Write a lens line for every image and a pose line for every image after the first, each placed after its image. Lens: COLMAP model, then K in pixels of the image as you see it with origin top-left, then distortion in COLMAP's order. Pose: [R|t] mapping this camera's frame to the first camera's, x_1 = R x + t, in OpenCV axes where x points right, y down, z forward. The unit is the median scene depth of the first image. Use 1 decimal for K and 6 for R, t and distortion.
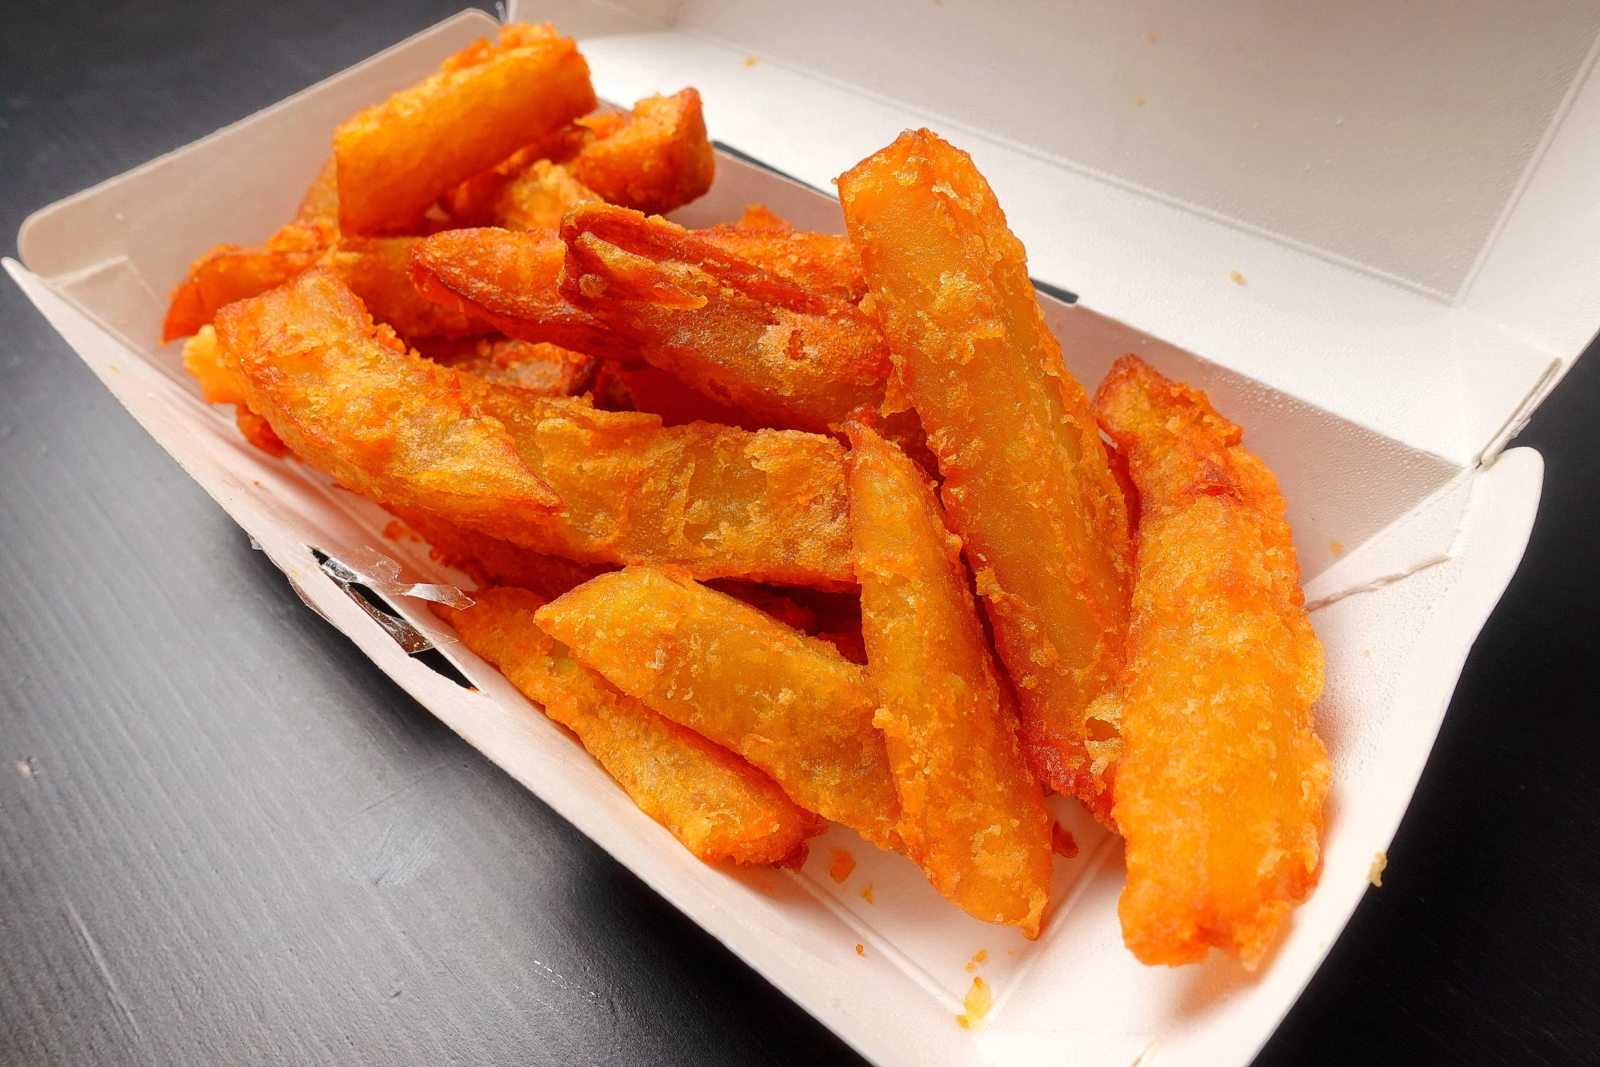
lens RADIAL K [[1093.1, 0, 800.0], [0, 1093.1, 533.5], [0, 0, 1]] dist [0.033375, -0.003180]
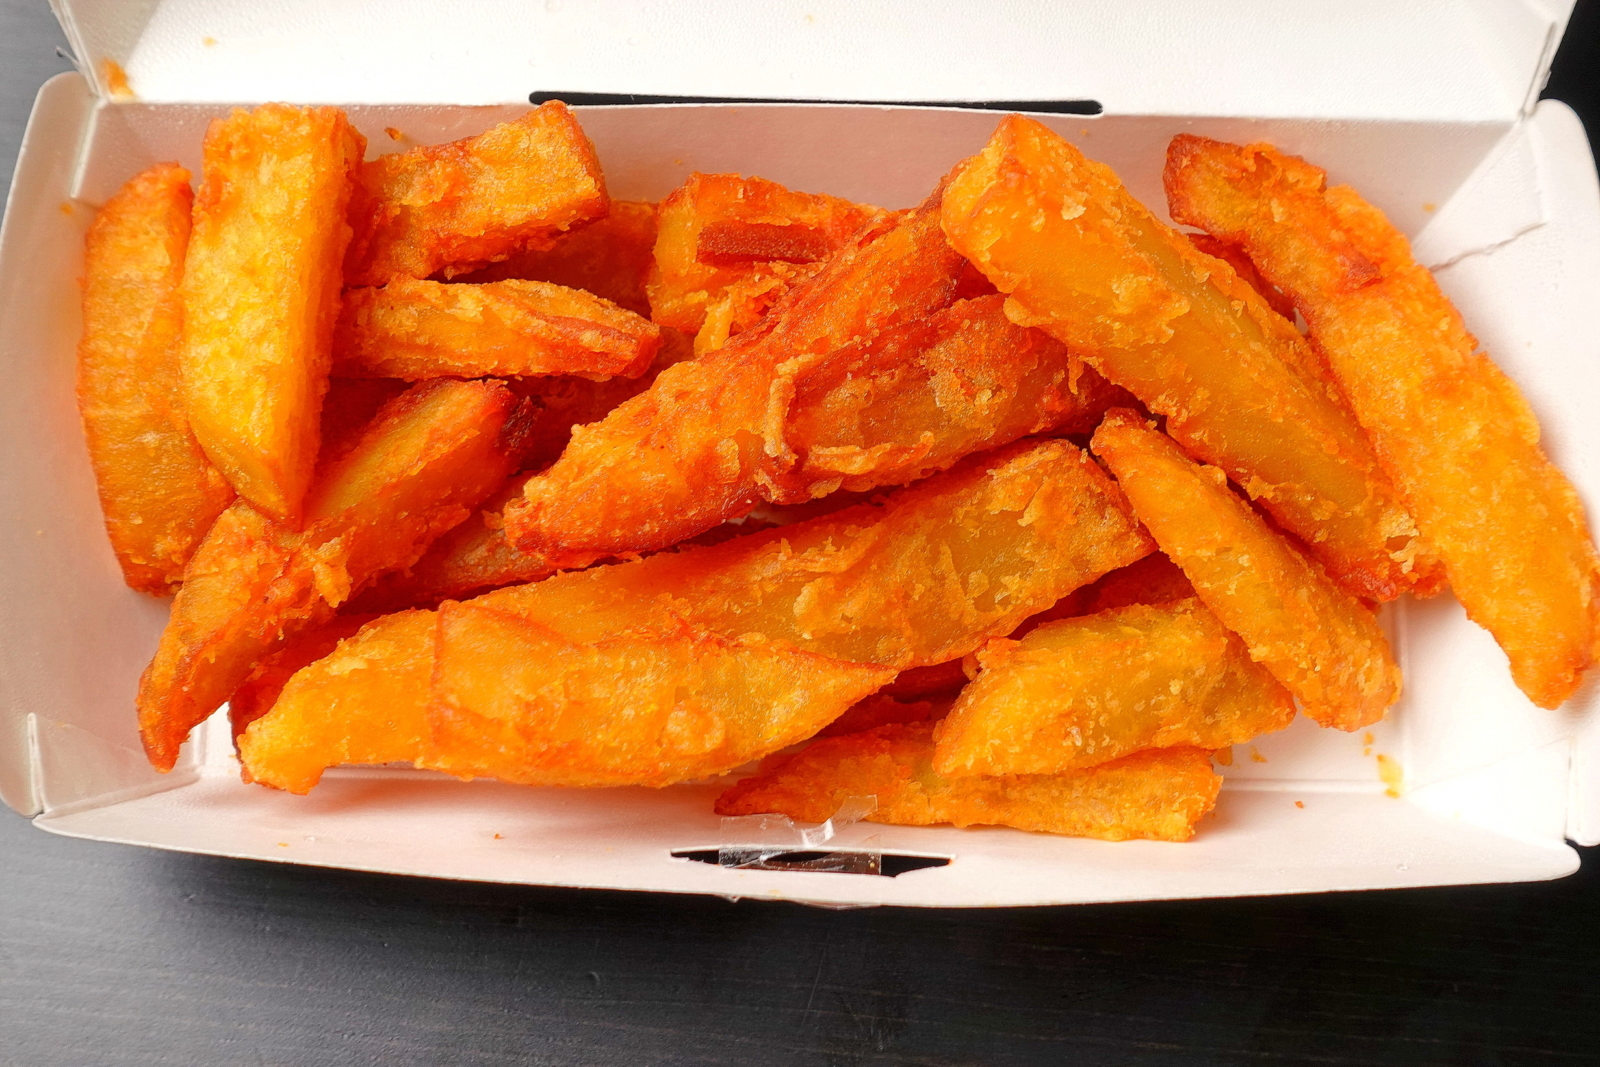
lens RADIAL K [[3178.0, 0, 800.0], [0, 3178.0, 533.5], [0, 0, 1]] dist [-0.090654, -0.324336]
pose [[0.757214, -0.606926, 0.241388, -0.921577], [0.441541, 0.747972, 0.495560, -1.618361], [-0.481320, -0.268662, 0.834357, -1.352392]]
